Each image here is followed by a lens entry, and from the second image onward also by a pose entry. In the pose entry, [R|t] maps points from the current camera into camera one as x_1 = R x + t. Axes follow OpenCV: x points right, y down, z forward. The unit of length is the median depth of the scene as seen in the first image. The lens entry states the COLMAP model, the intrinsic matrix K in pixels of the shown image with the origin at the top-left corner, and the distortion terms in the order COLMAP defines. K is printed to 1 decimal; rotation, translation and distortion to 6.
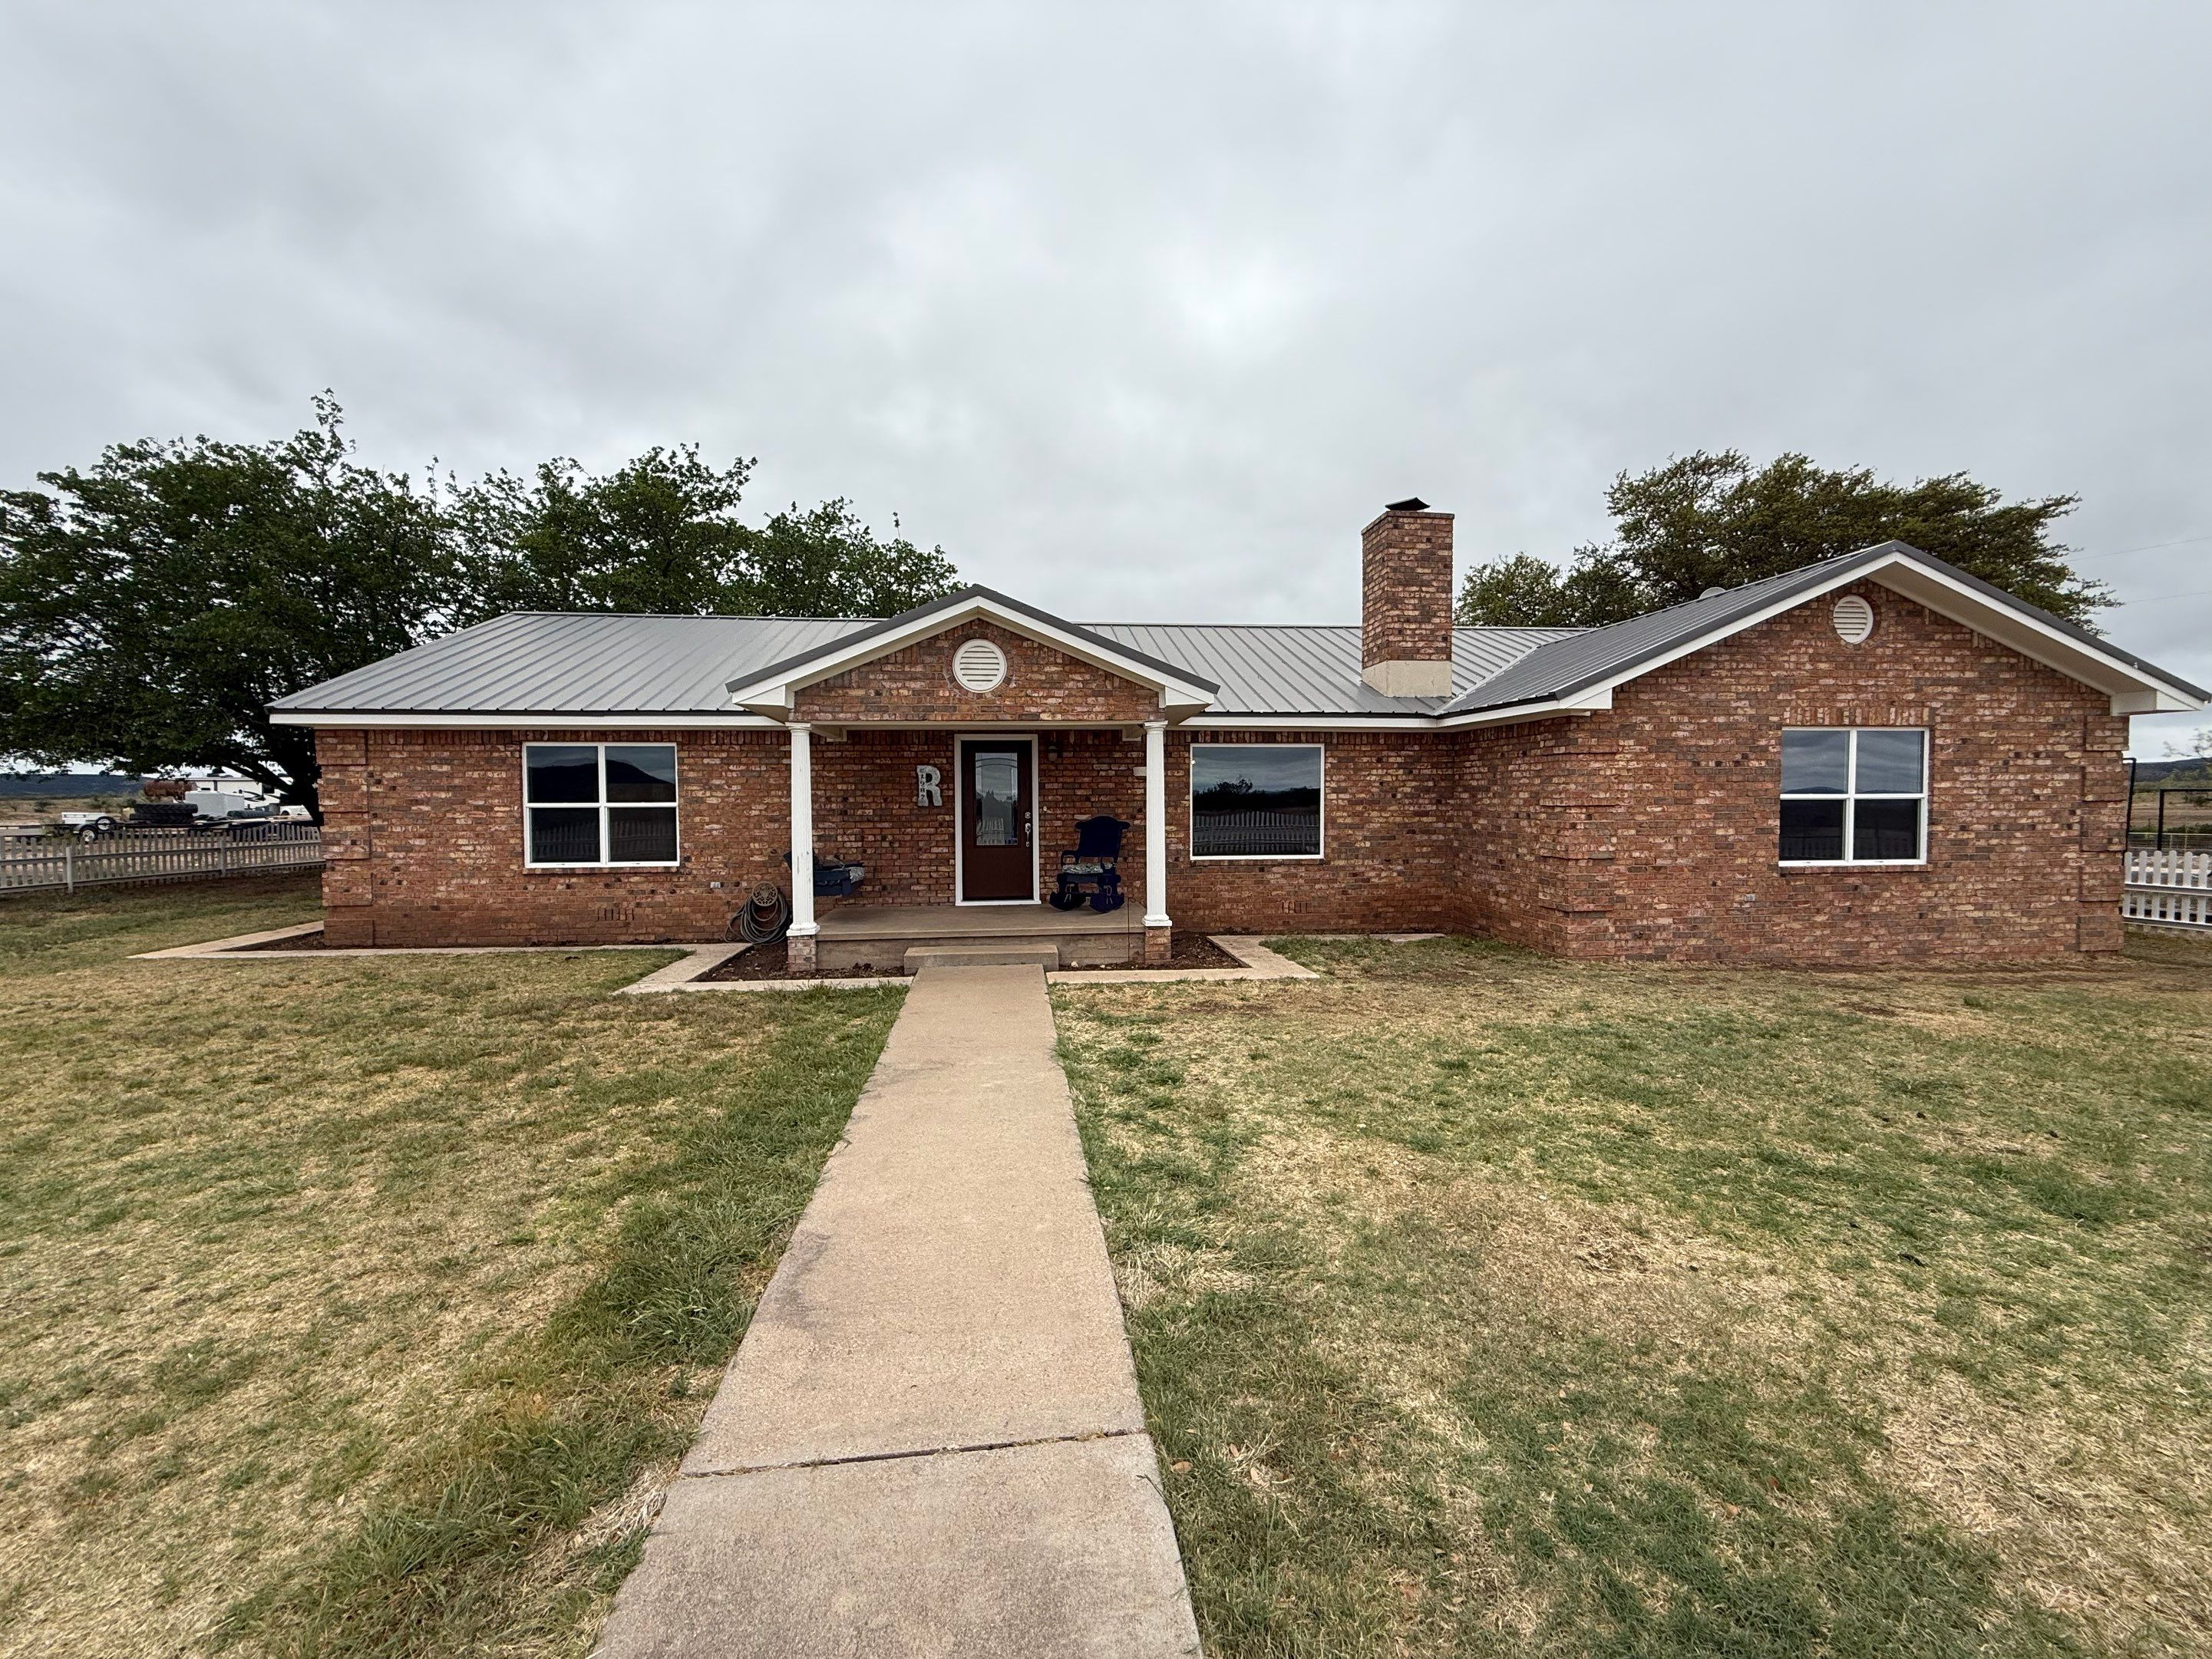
lens RADIAL K [[877.8, 0, 1102.6], [0, 877.8, 833.6], [0, 0, 1]] dist [0.000717, -0.000387]
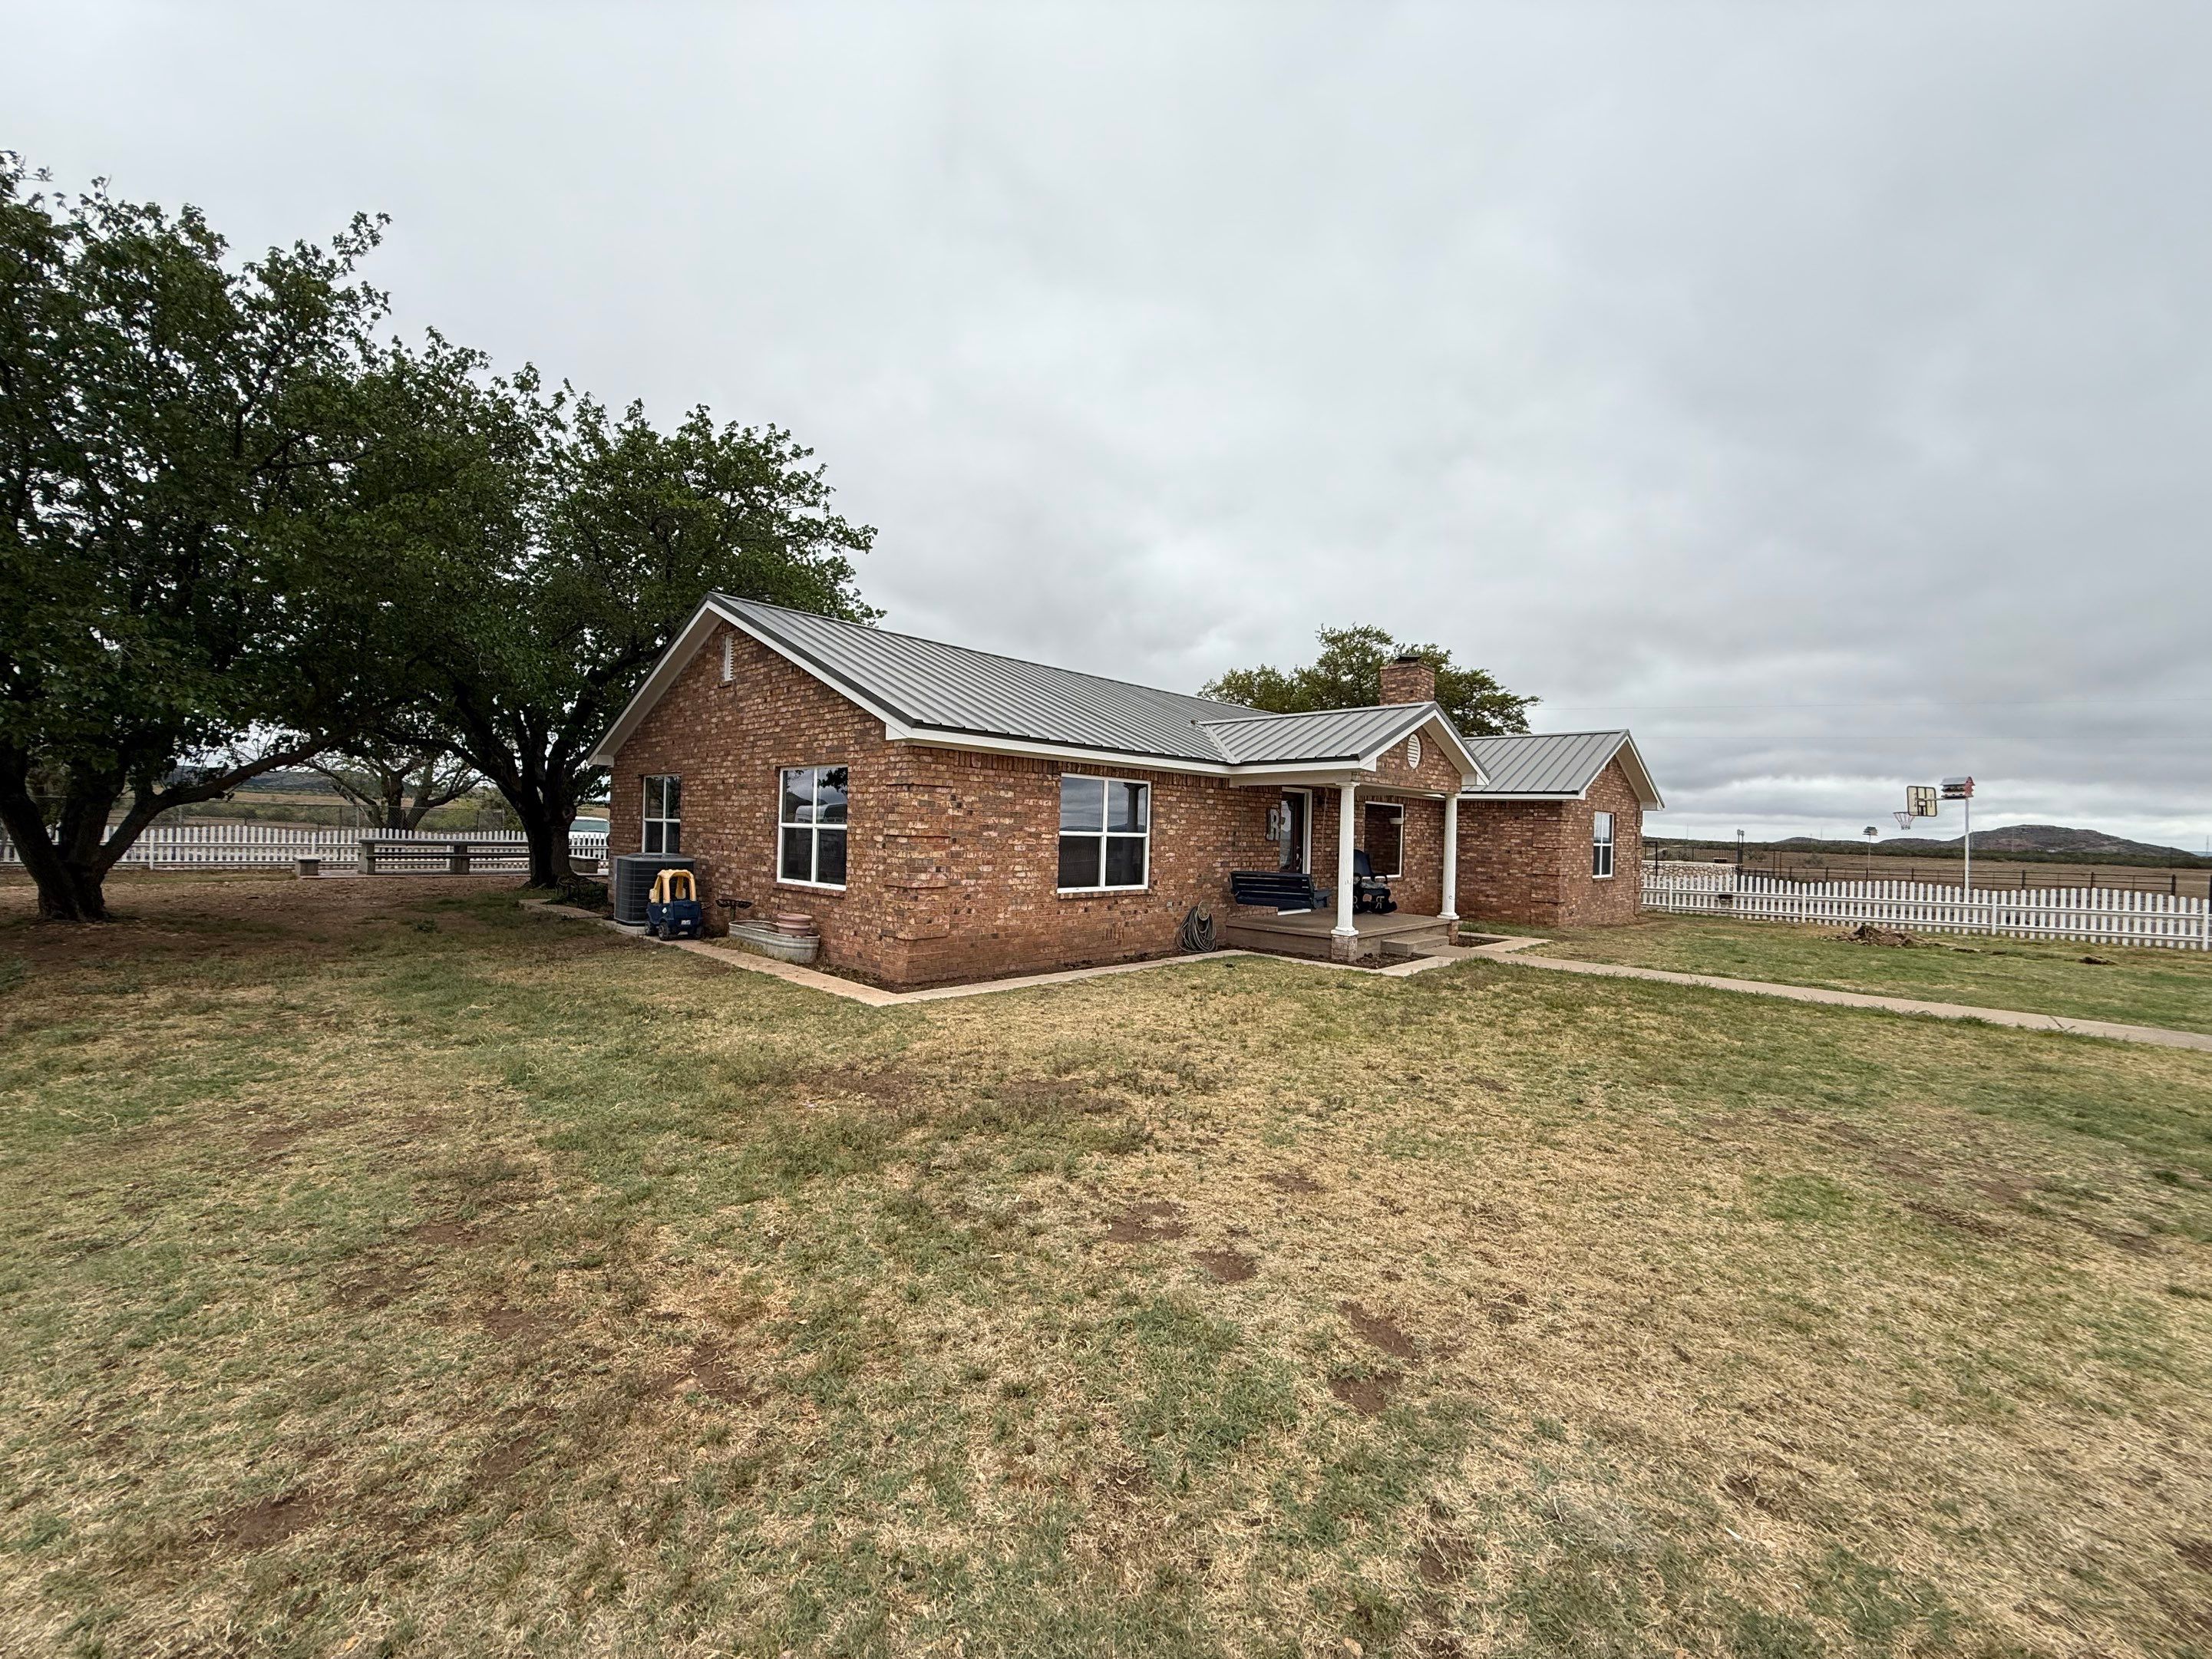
lens RADIAL K [[877.8, 0, 1102.6], [0, 877.8, 833.6], [0, 0, 1]] dist [0.000717, -0.000387]
pose [[0.754012, 0.022739, 0.656467, -1.420442], [-0.006371, 0.999607, -0.027307, -0.003776], [-0.656830, 0.016408, 0.753860, 0.195276]]
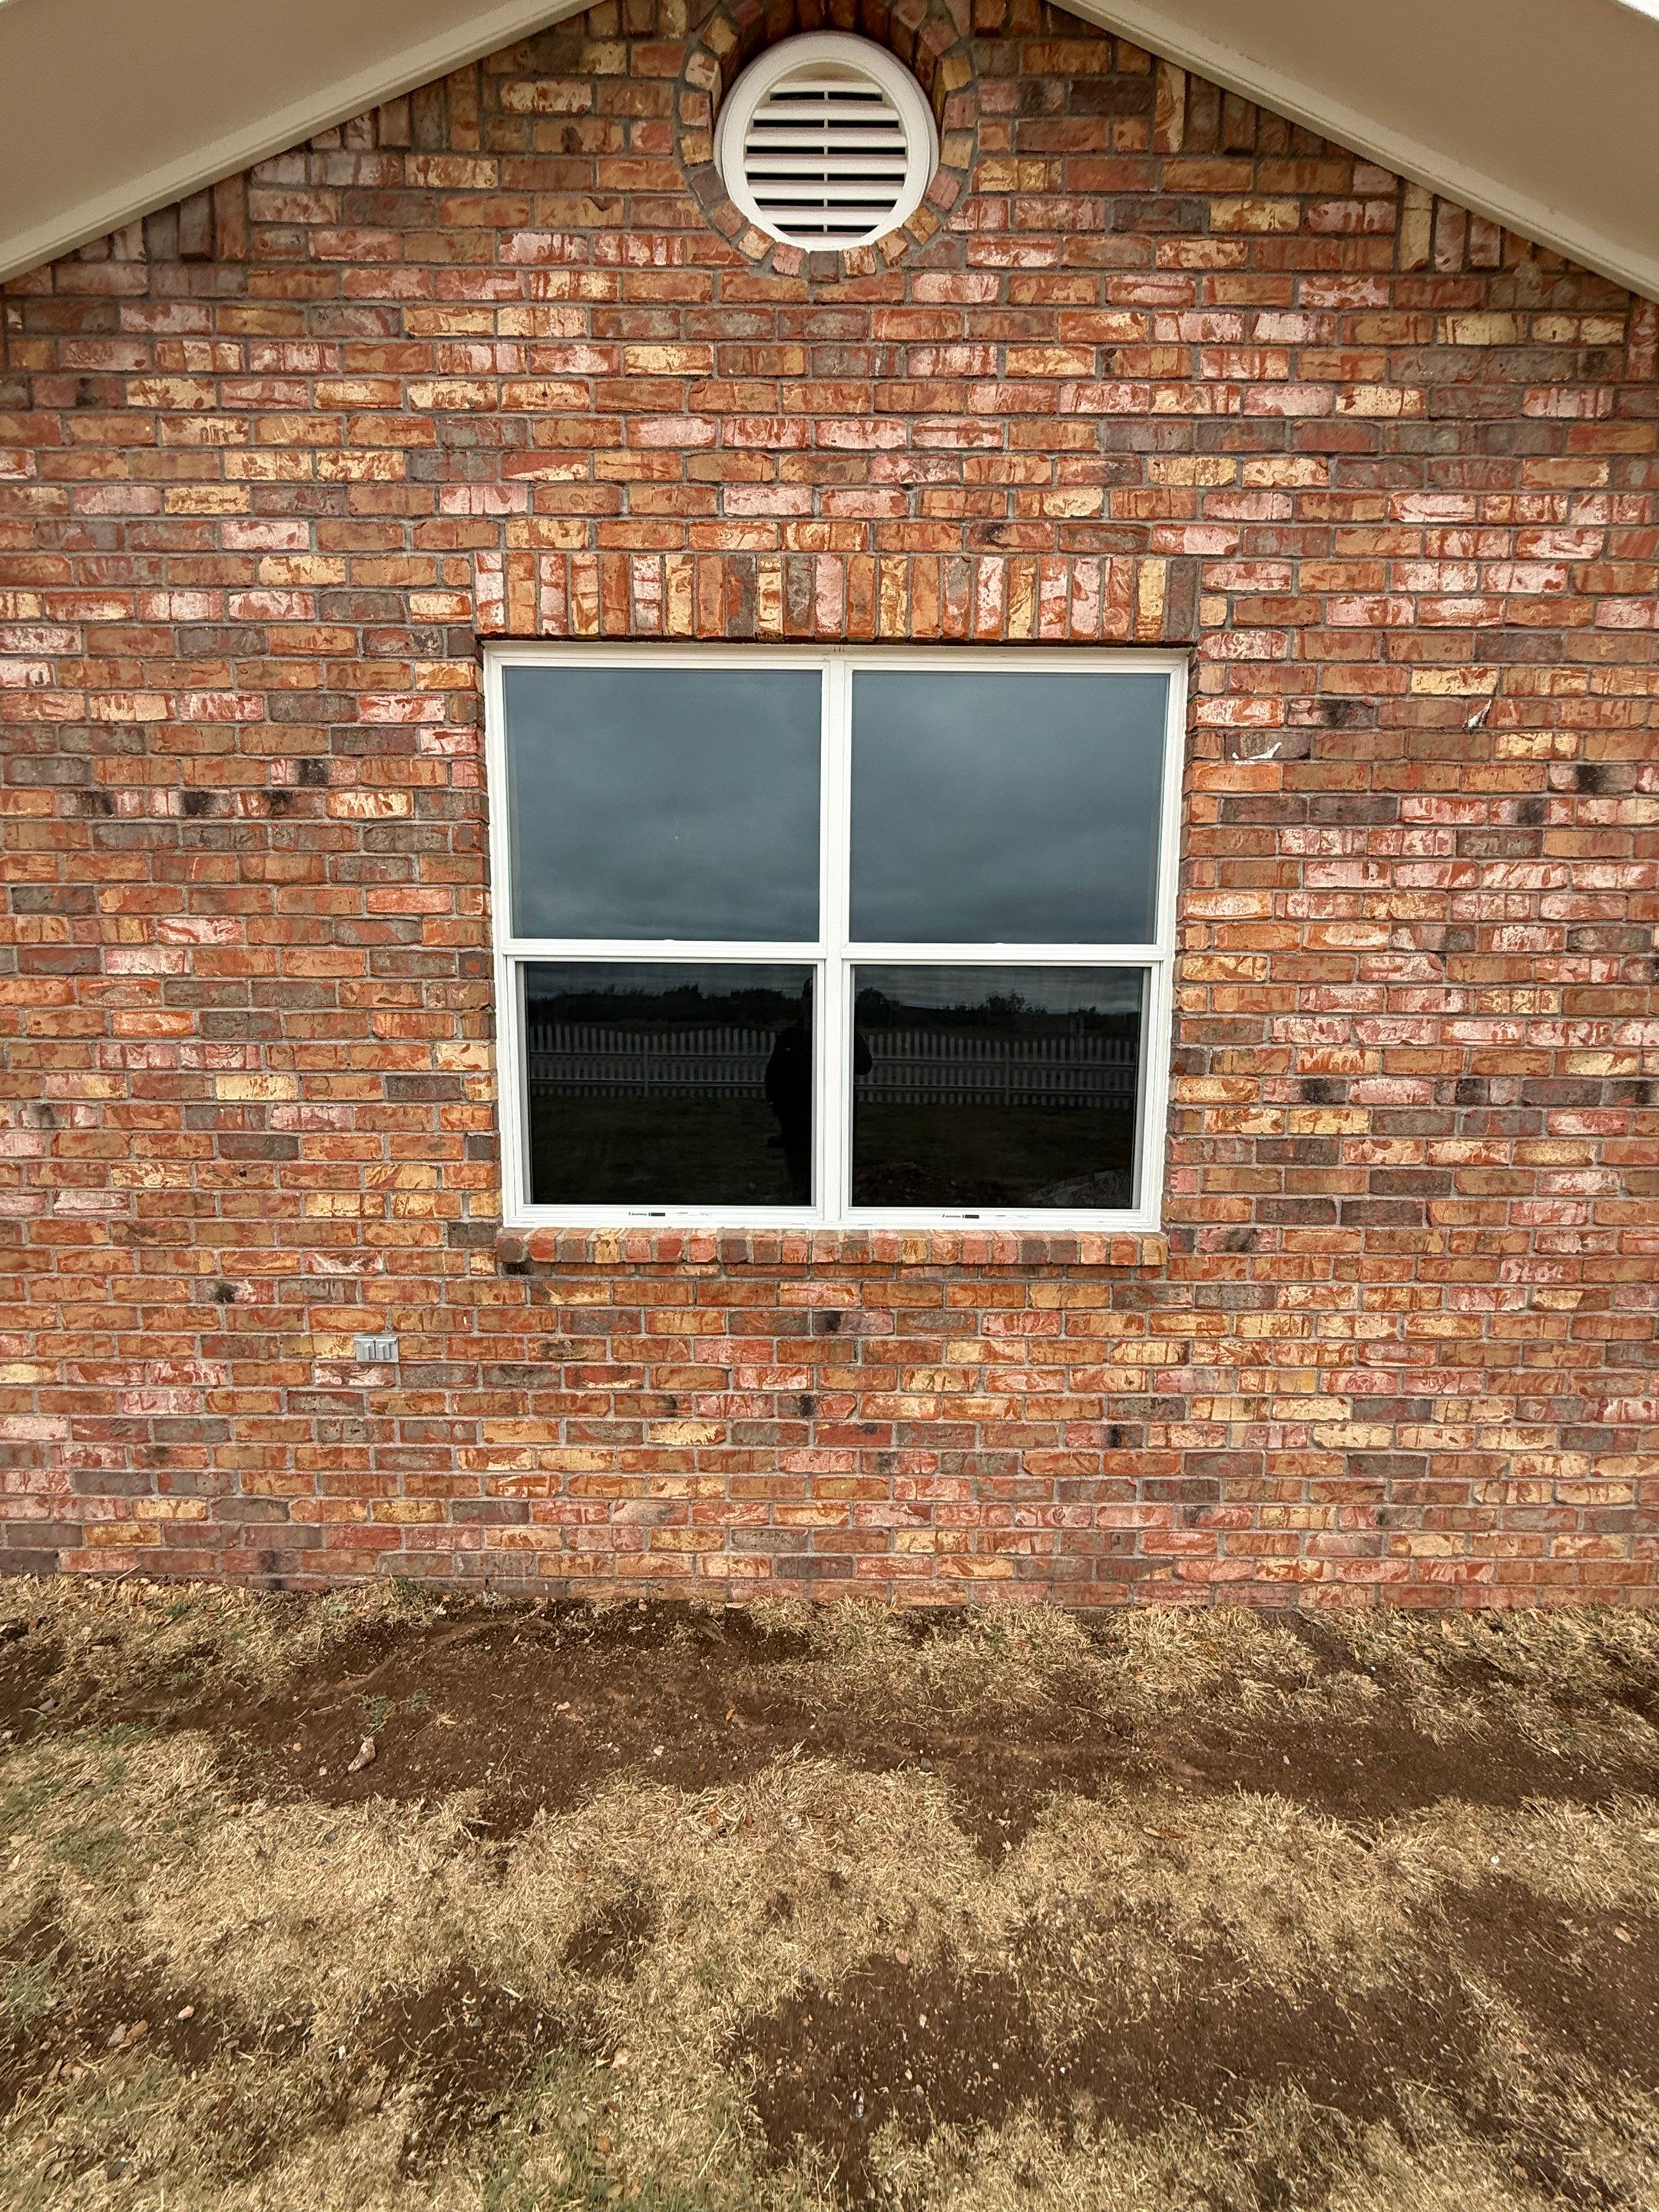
lens RADIAL K [[877.9, 0, 829.5], [0, 877.9, 1106.0], [0, 0, 1]] dist [0.000717, -0.000387]
pose [[0.995784, 0.024065, -0.088512, 0.863833], [-0.016909, 0.996593, 0.080726, -0.019183], [0.090153, -0.078889, 0.992799, 0.745217]]
